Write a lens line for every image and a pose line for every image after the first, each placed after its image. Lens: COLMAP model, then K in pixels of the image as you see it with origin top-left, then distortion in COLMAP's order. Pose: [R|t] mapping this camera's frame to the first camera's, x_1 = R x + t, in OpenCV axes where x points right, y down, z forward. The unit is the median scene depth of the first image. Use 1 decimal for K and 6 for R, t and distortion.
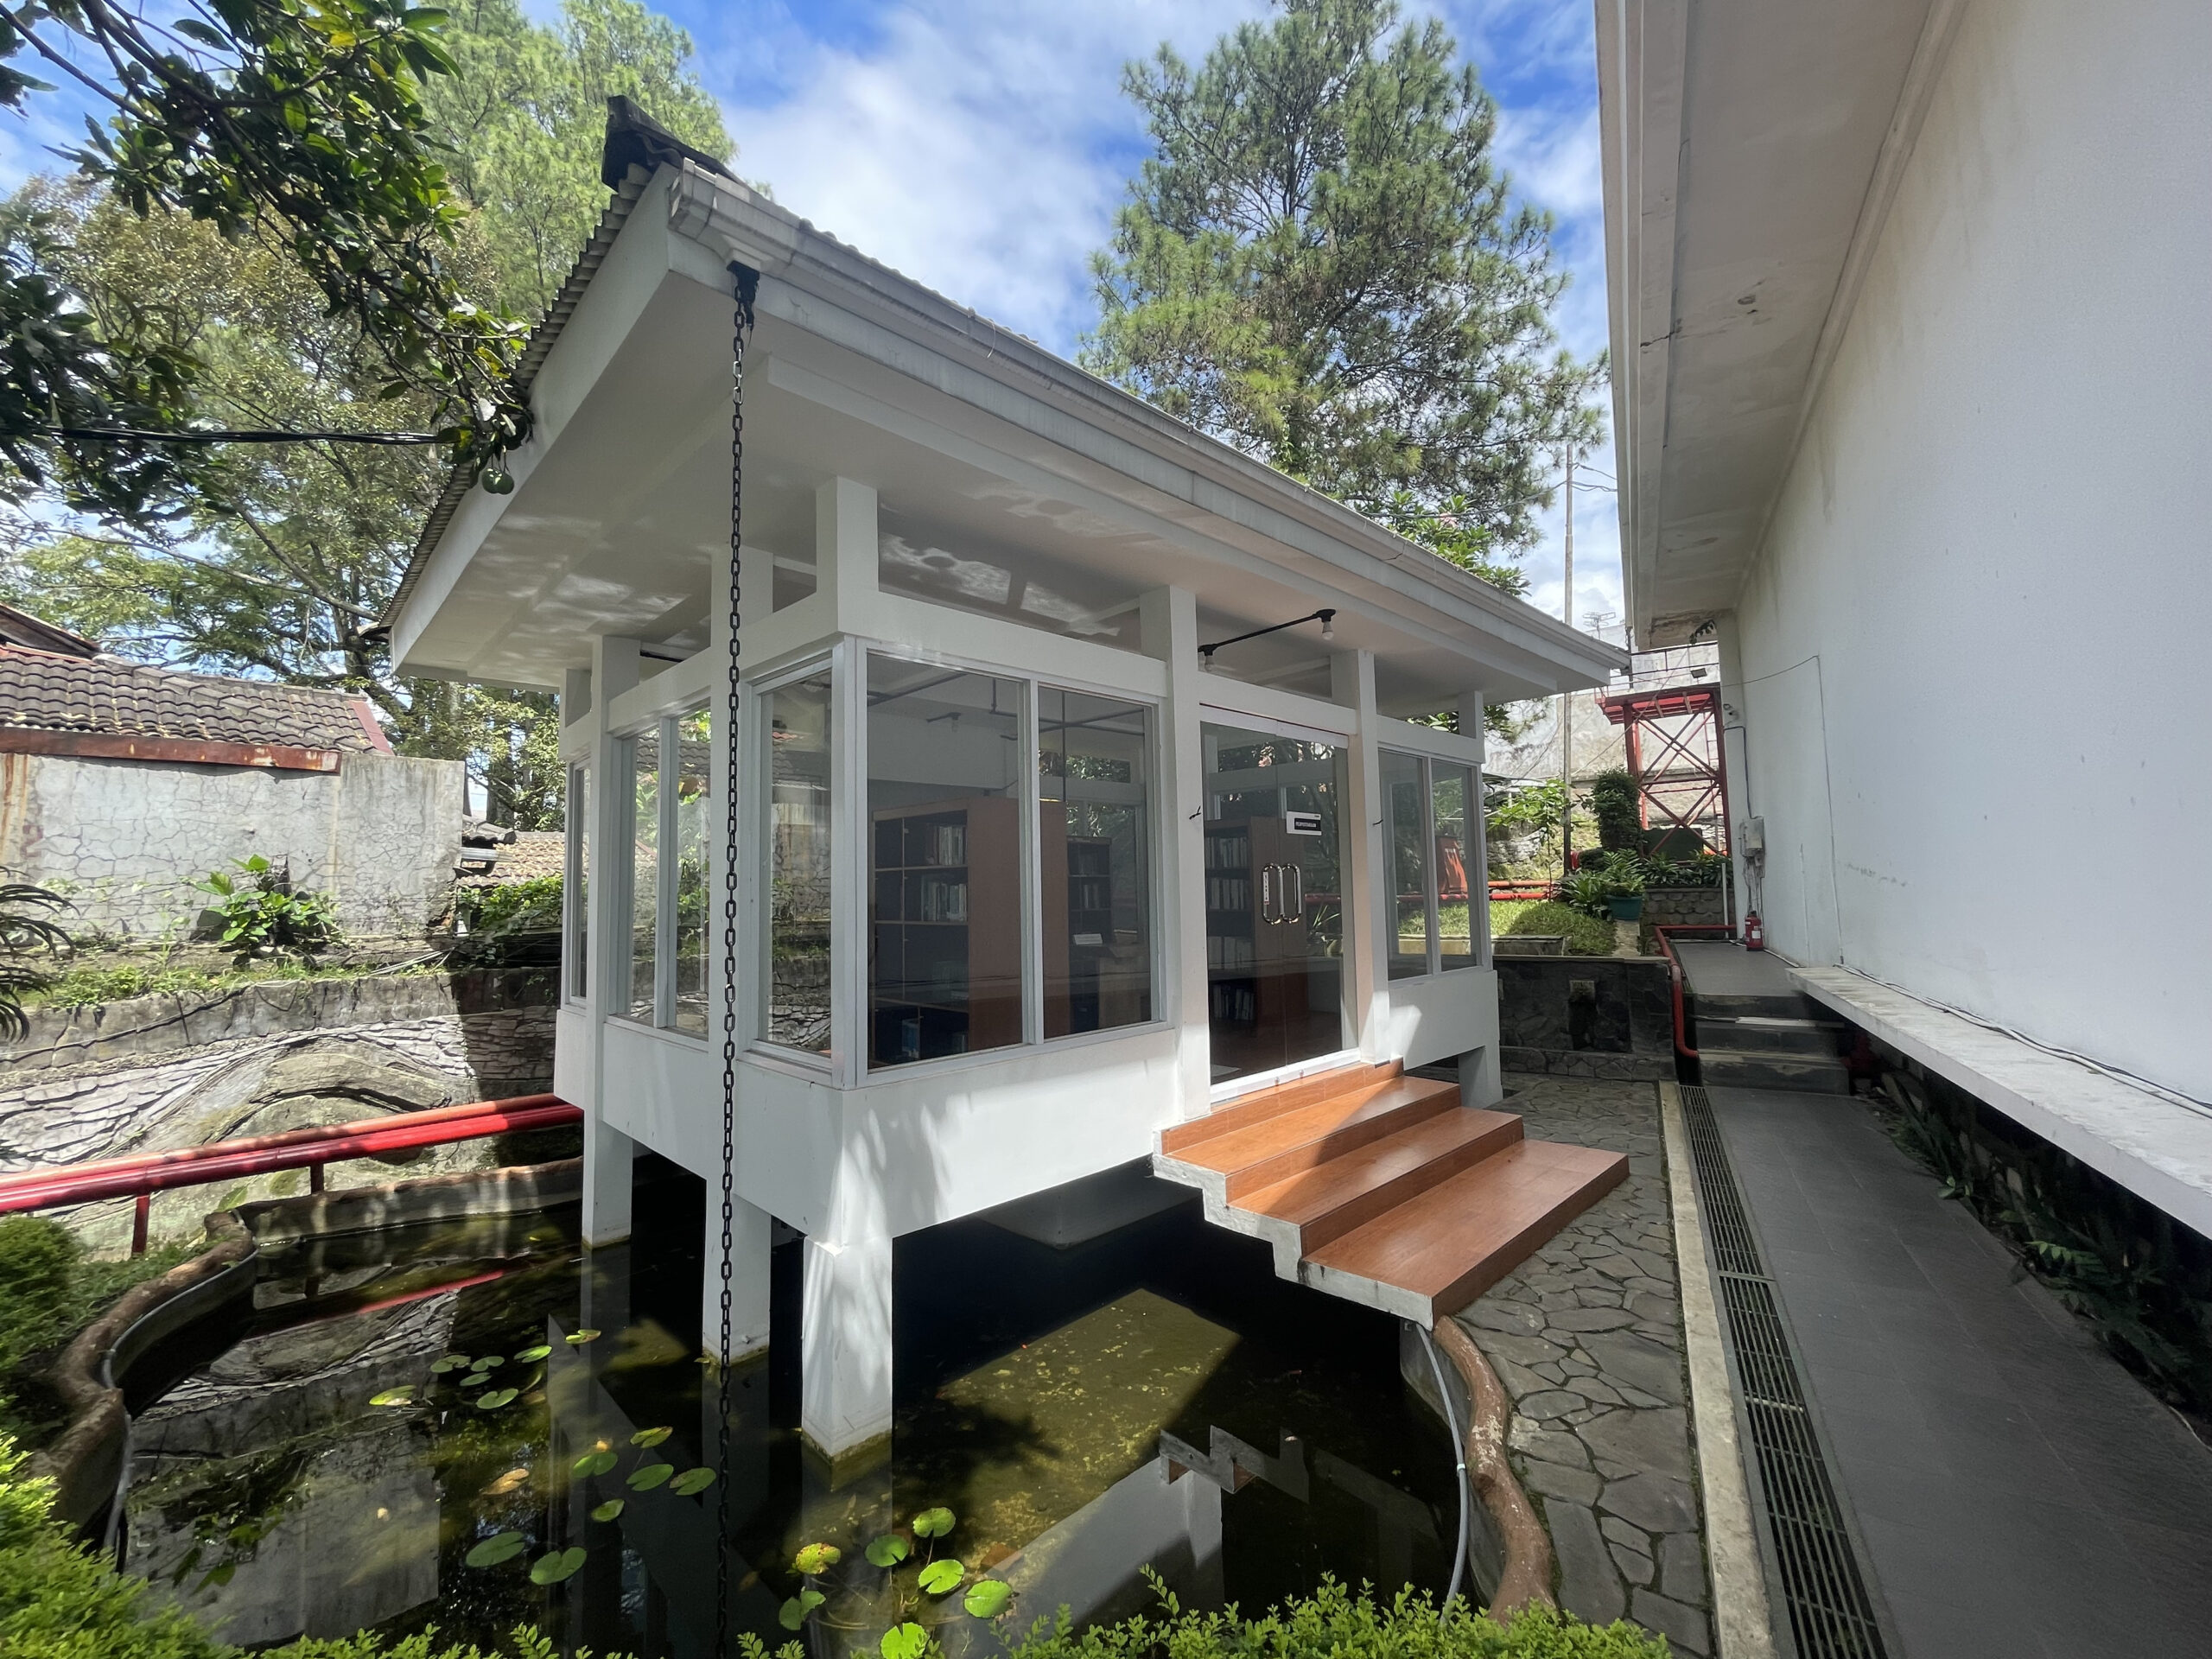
lens RADIAL K [[890.4, 0, 1105.0], [0, 890.4, 831.6], [0, 0, 1]] dist [0.000080, 0.000000]
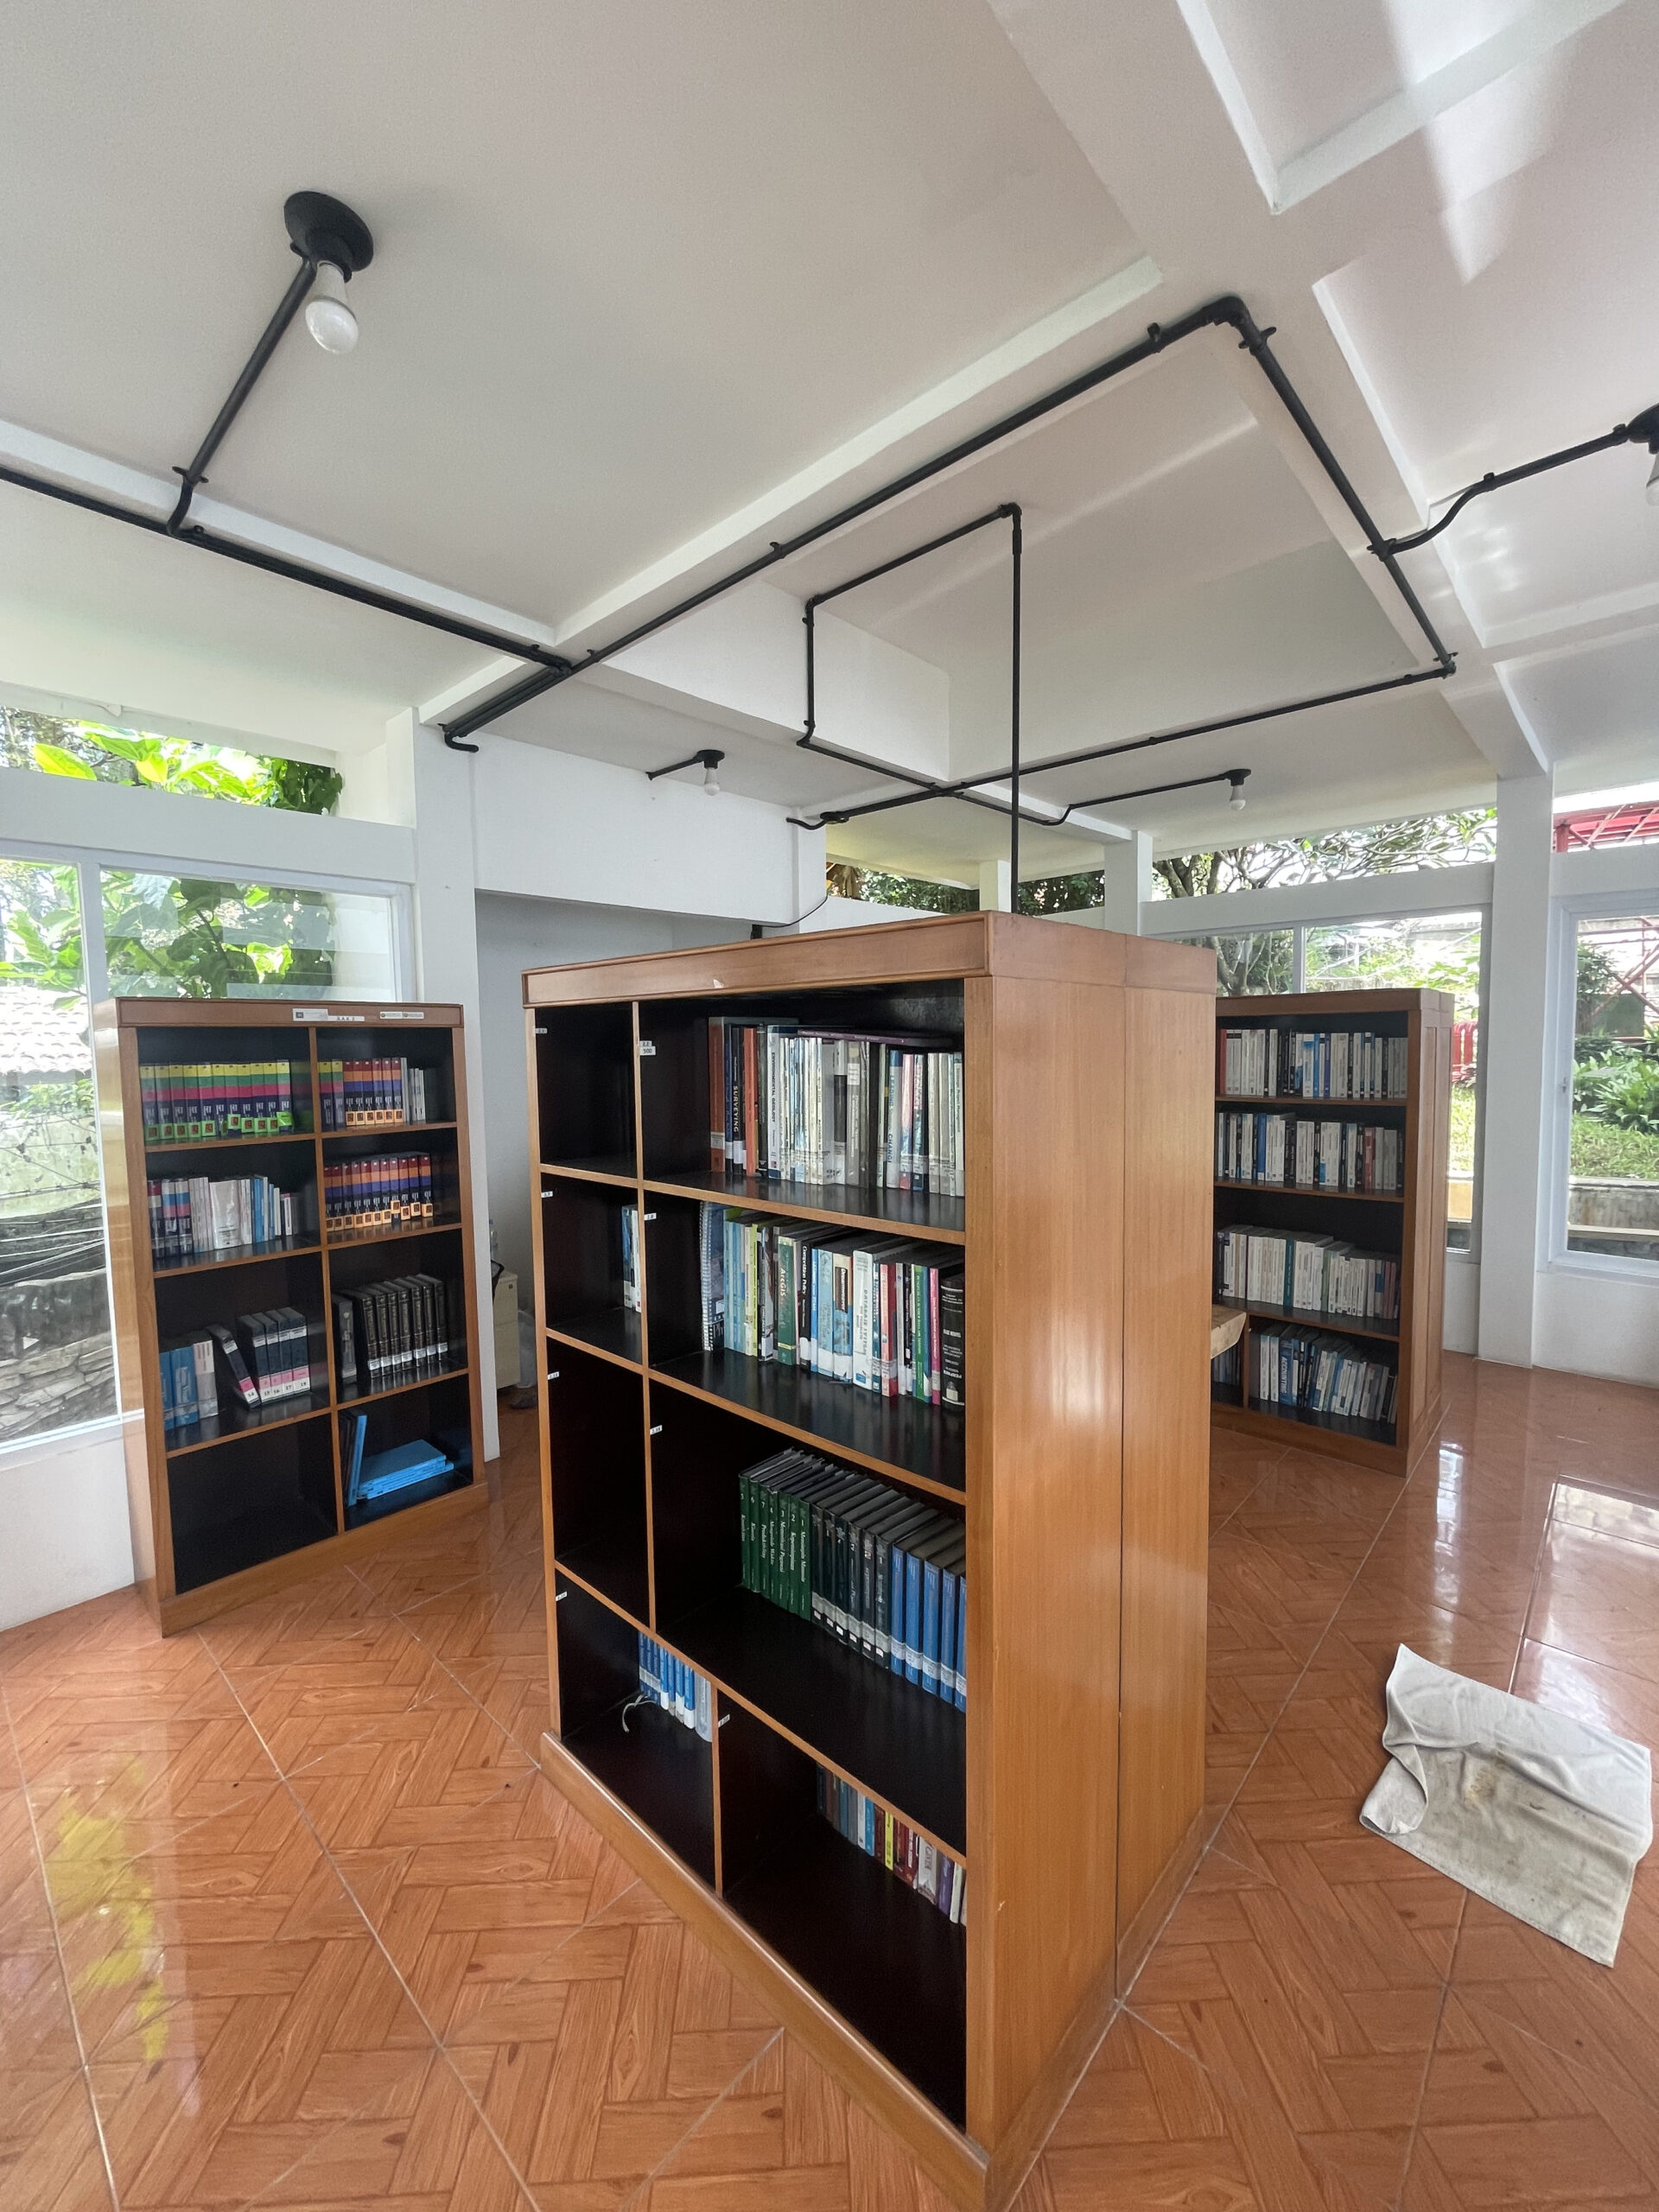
lens RADIAL K [[890.4, 0, 830.3], [0, 890.4, 1103.6], [0, 0, 1]] dist [0.000080, 0.000000]
pose [[0.998881, 0.001716, 0.047257, -0.180313], [-0.008070, 0.990867, 0.134601, -0.021584], [-0.046595, -0.134832, 0.989772, 0.724271]]
